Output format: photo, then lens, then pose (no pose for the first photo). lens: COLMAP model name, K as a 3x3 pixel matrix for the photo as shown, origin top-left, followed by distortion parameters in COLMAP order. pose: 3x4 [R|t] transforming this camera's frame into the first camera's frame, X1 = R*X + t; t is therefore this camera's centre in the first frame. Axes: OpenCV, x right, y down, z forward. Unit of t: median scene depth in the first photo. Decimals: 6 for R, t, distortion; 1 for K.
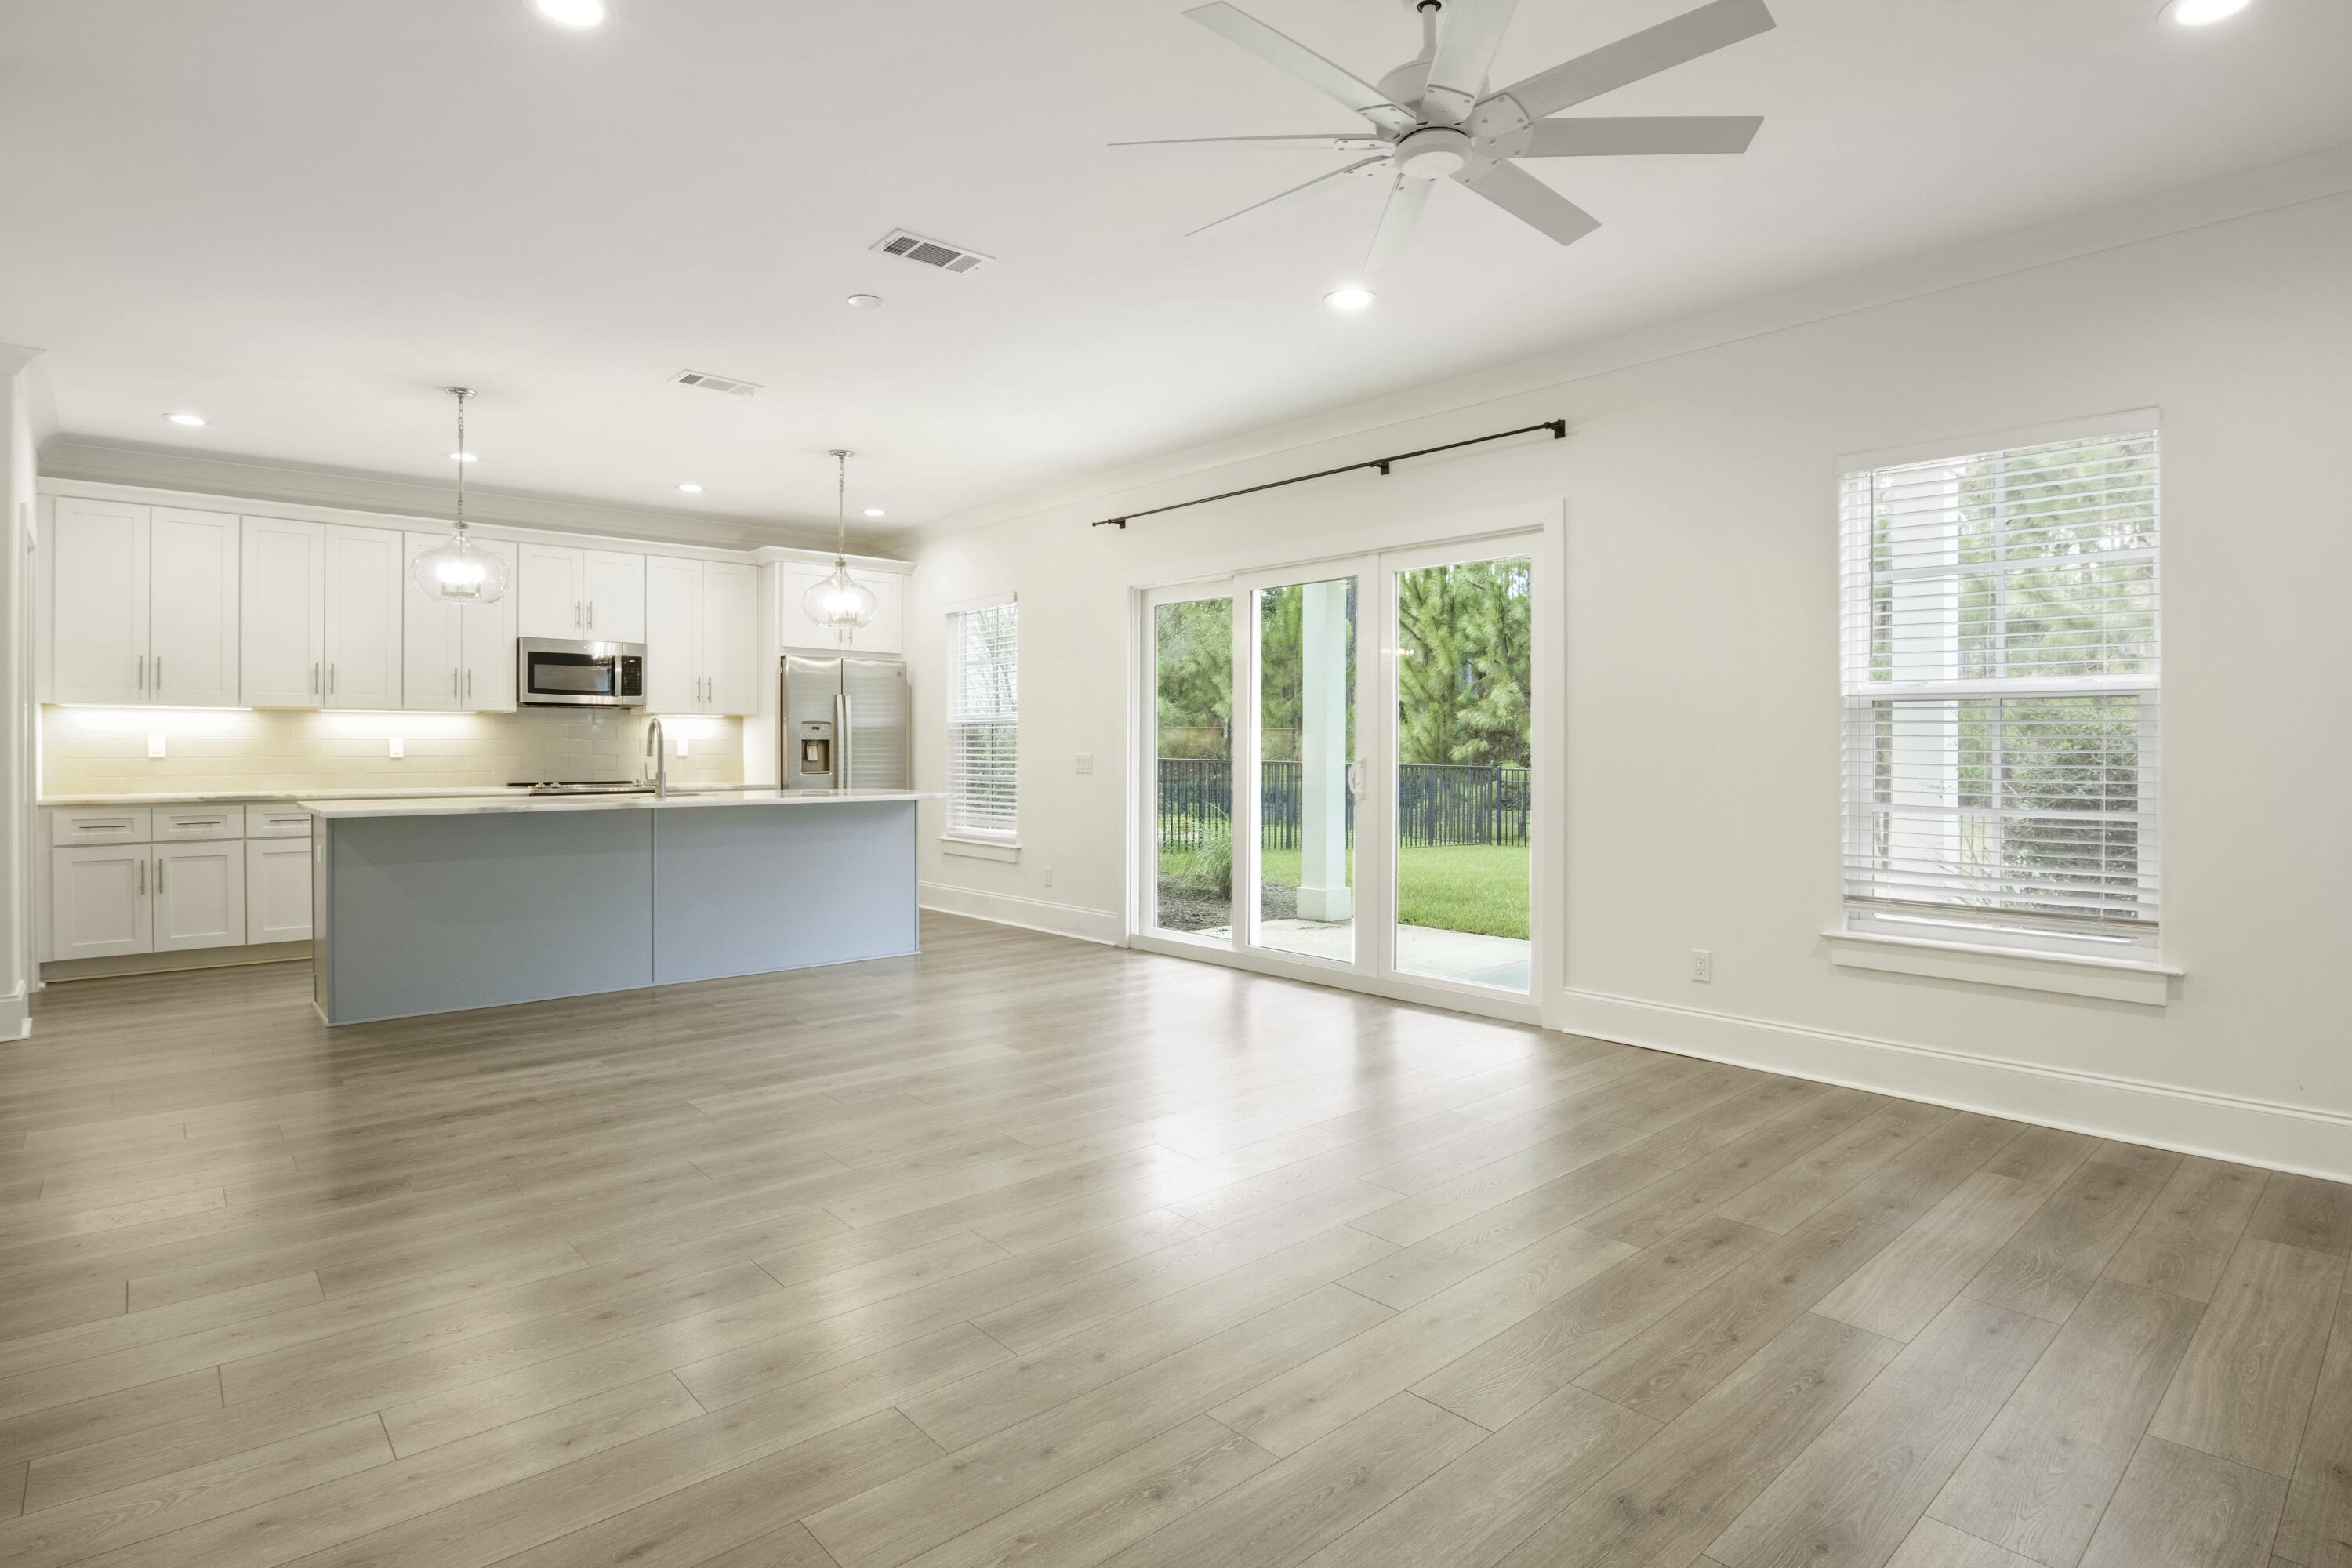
lens RADIAL K [[1188.0, 0, 1194.9], [0, 1188.0, 754.1], [0, 0, 1]] dist [-0.033803, -0.000326]
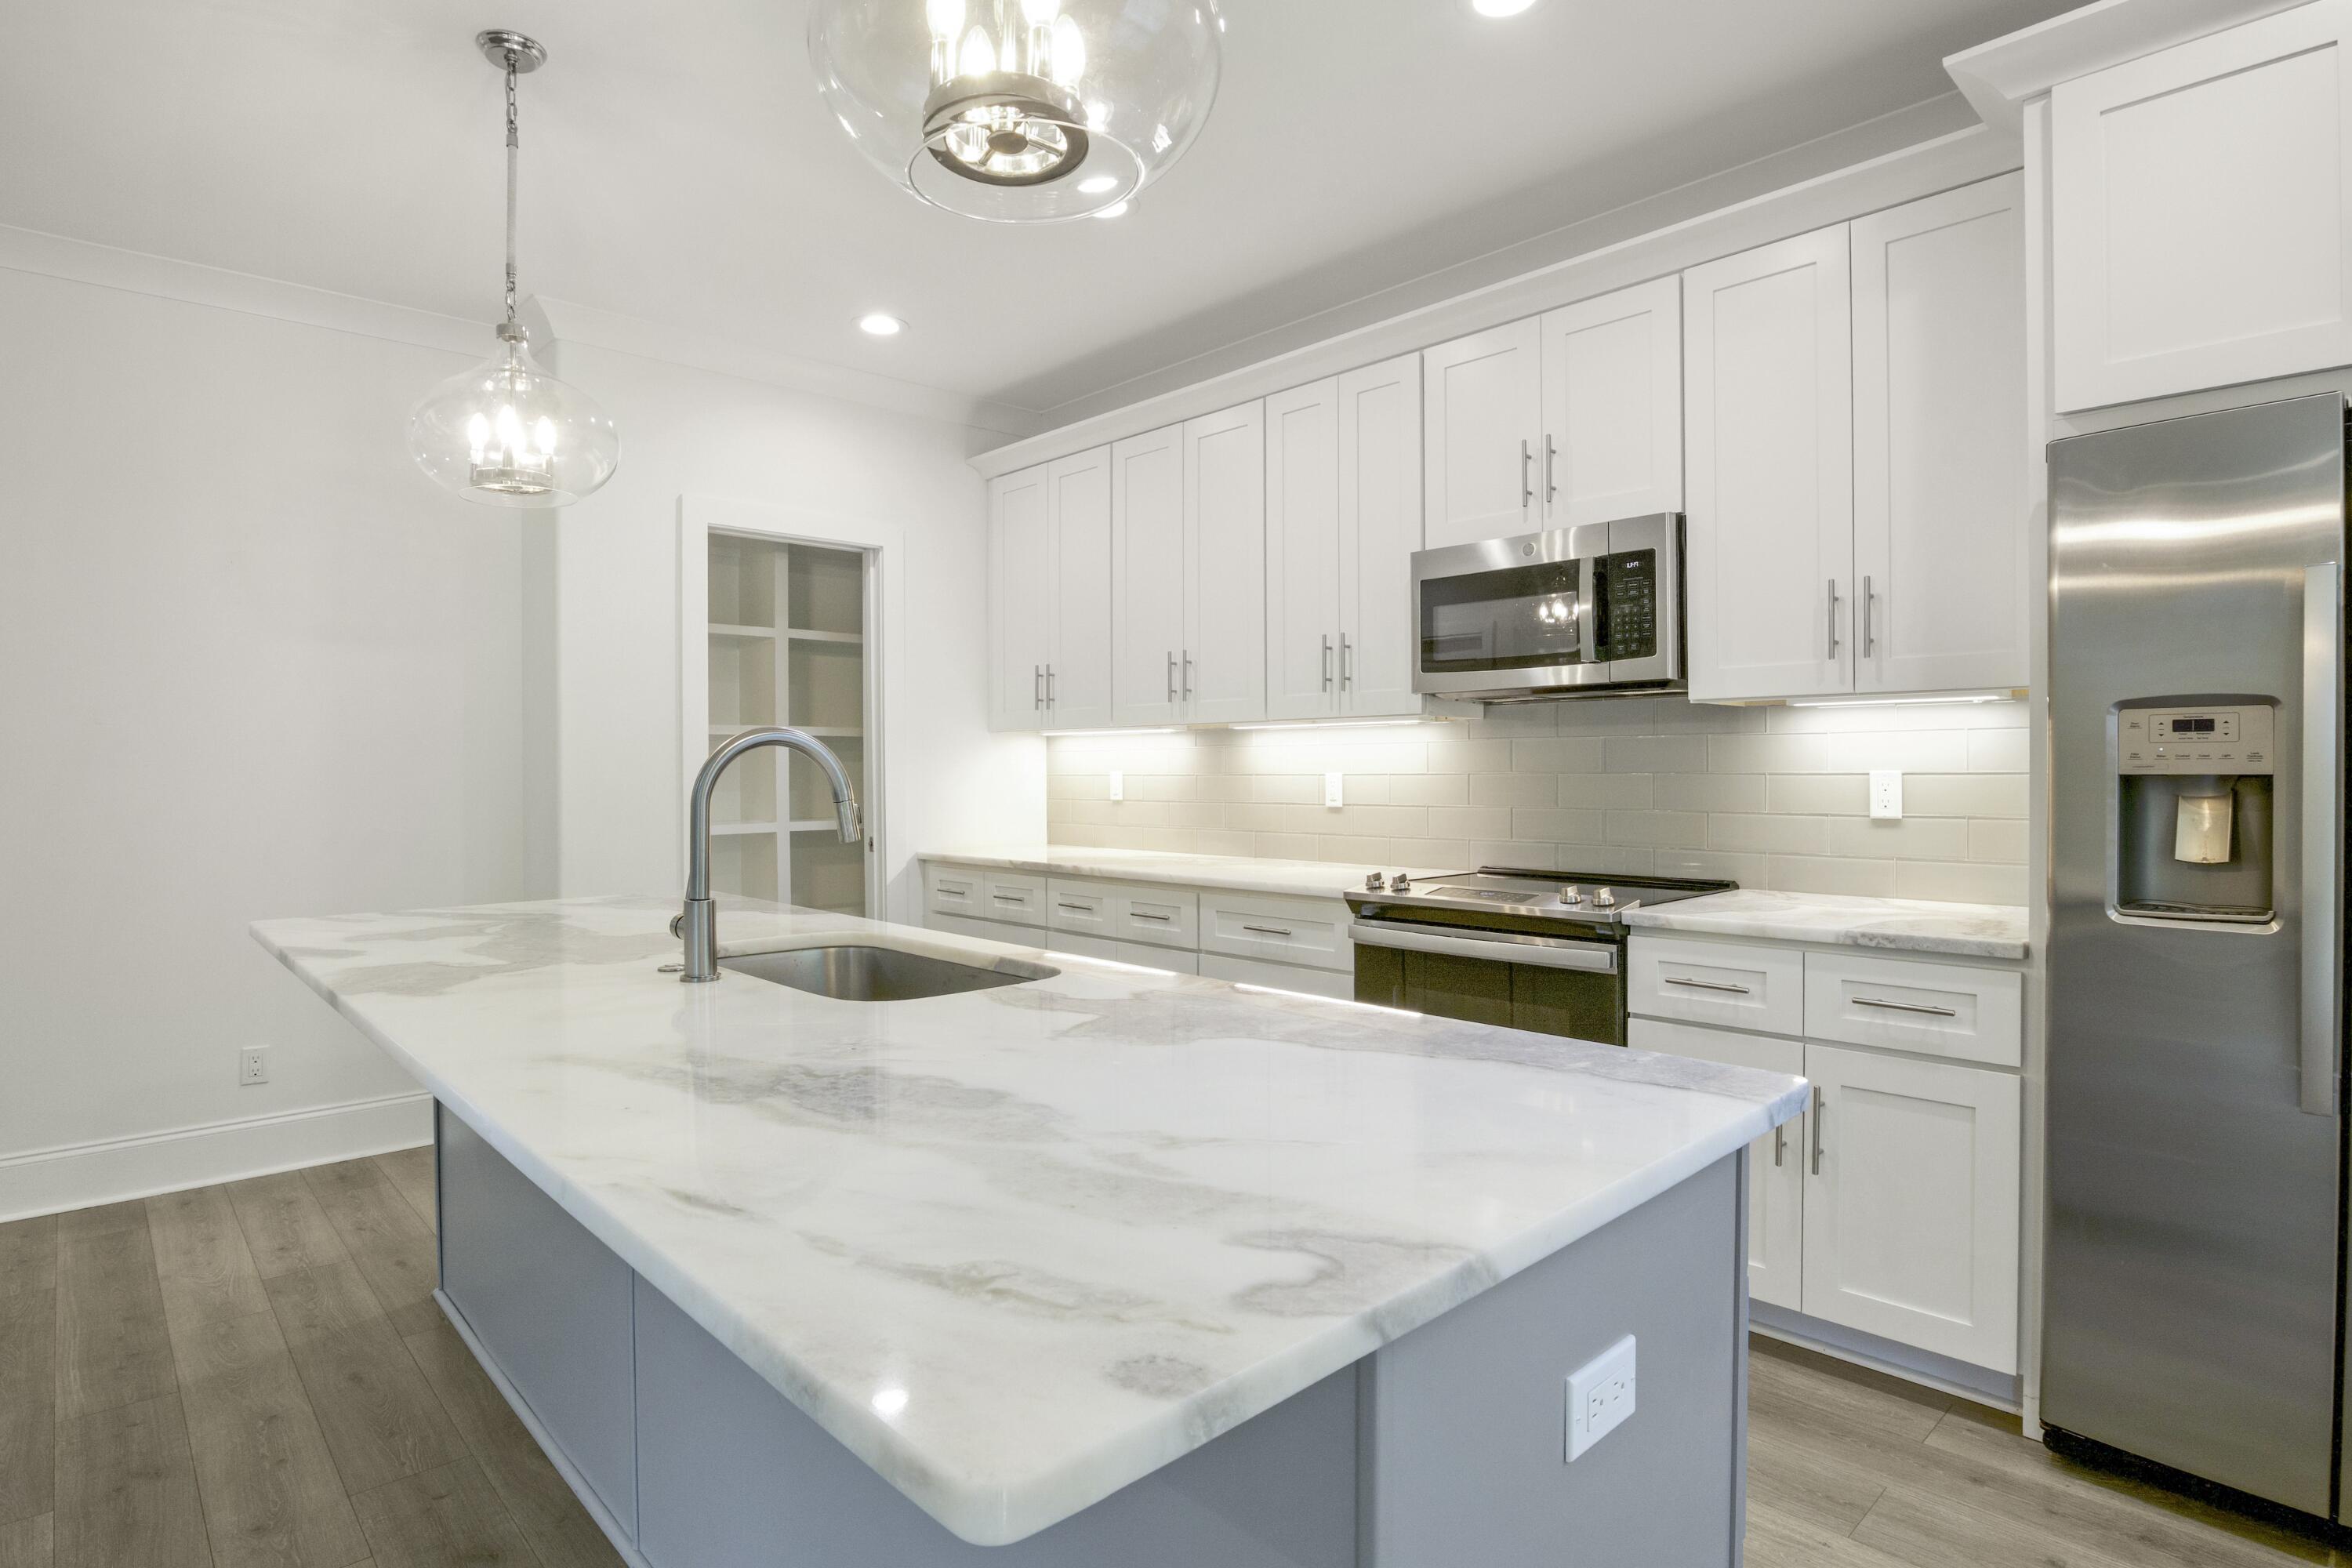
lens RADIAL K [[1199.6, 0, 1176.0], [0, 1199.6, 784.0], [0, 0, 1]] dist [-0.049550, 0.000625]
pose [[0.019640, 0.010827, -0.999748, -0.129706], [-0.001853, 0.999940, 0.010793, -0.016488], [0.999805, 0.001641, 0.019659, 1.063596]]
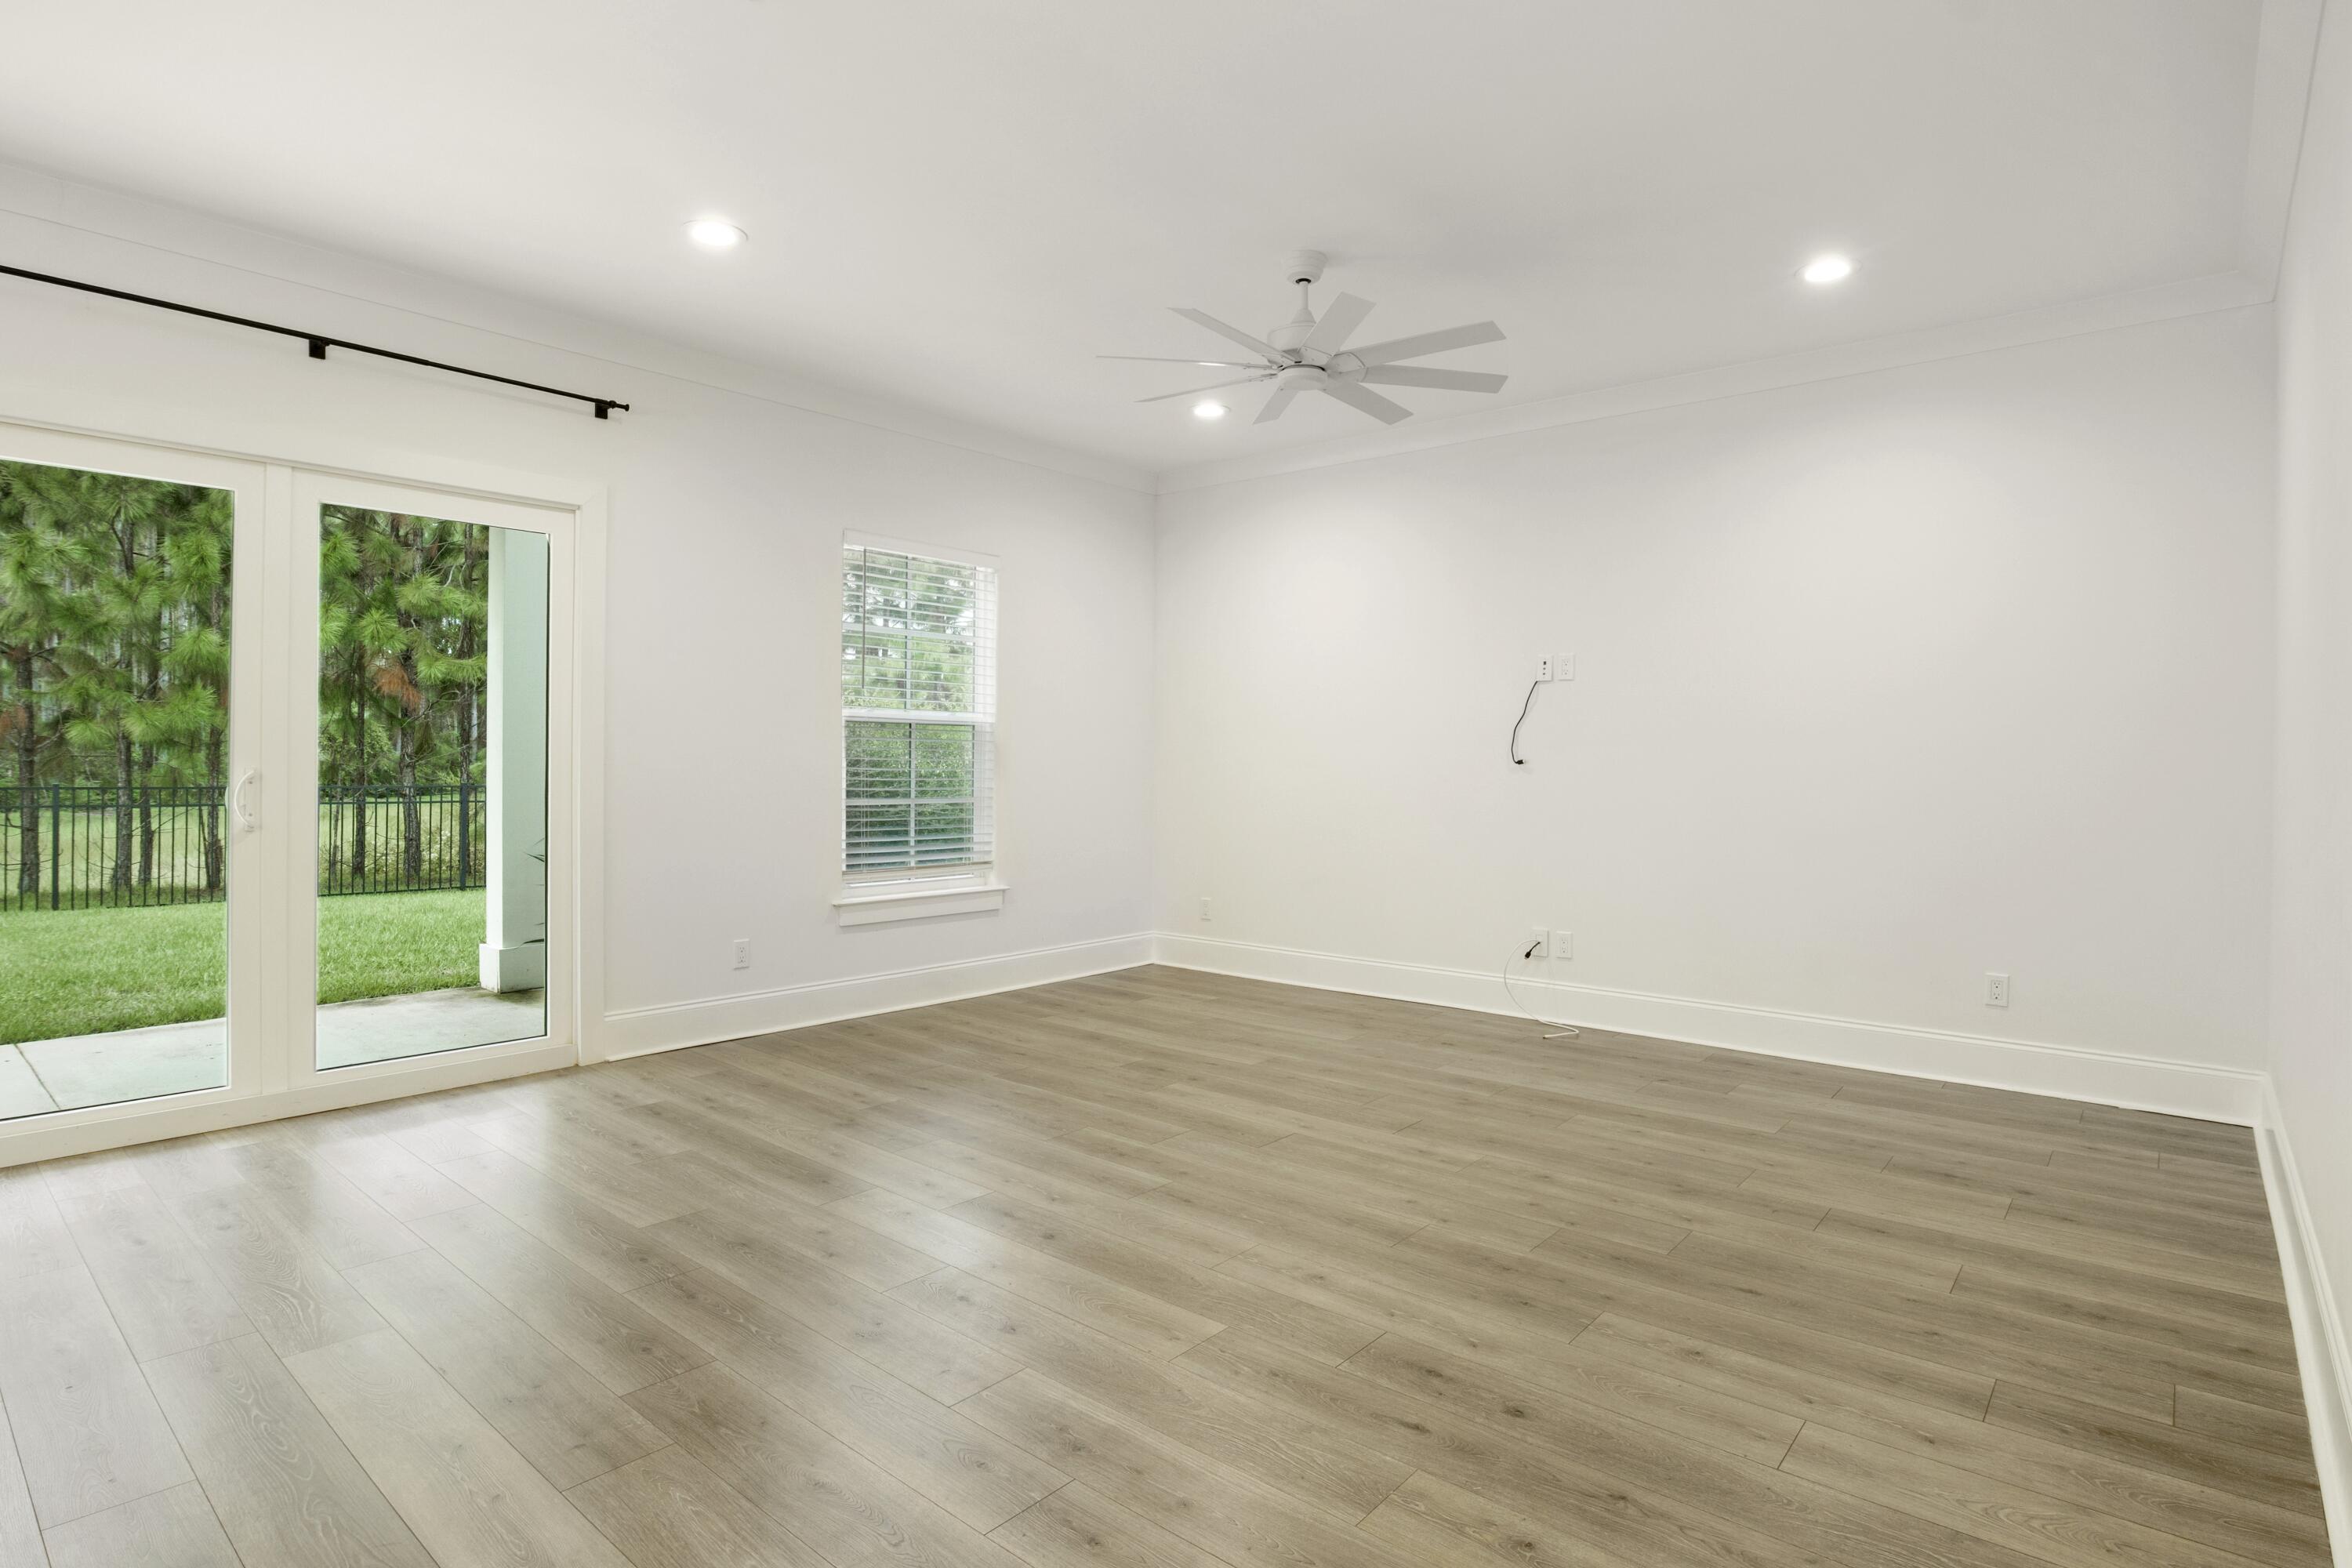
lens RADIAL K [[1199.6, 0, 1176.0], [0, 1199.6, 784.0], [0, 0, 1]] dist [-0.049550, 0.000625]
pose [[-0.123444, -0.021115, 0.992127, -0.514366], [-0.000099, 0.999774, 0.021265, -0.002327], [-0.992352, 0.002527, -0.123418, 0.523755]]
